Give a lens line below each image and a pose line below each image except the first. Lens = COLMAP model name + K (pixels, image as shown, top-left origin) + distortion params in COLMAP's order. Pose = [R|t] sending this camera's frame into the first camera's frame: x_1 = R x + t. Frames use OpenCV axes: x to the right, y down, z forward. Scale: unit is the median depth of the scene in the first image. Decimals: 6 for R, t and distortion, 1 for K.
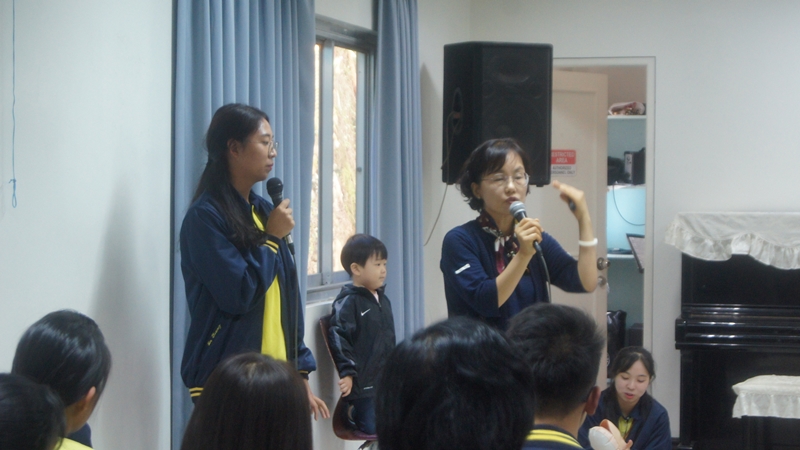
lens RADIAL K [[1886.1, 0, 399.9], [0, 1886.1, 224.6], [0, 0, 1]] dist [-0.088136, 0.000000]
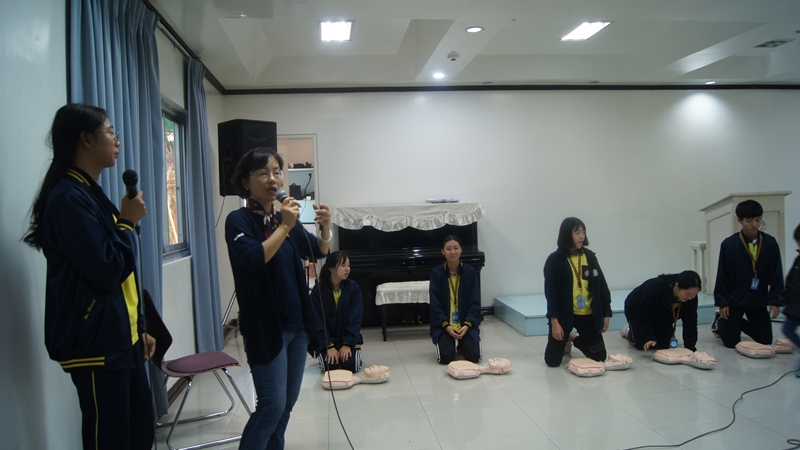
lens RADIAL K [[610.4, 0, 397.7], [0, 610.4, 225.5], [0, 0, 1]] dist [-0.077512, 0.007509]
pose [[0.954747, -0.047077, 0.293668, 0.008949], [0.044801, 0.998891, 0.014476, 0.008300], [-0.294024, -0.000665, 0.955798, 0.364313]]
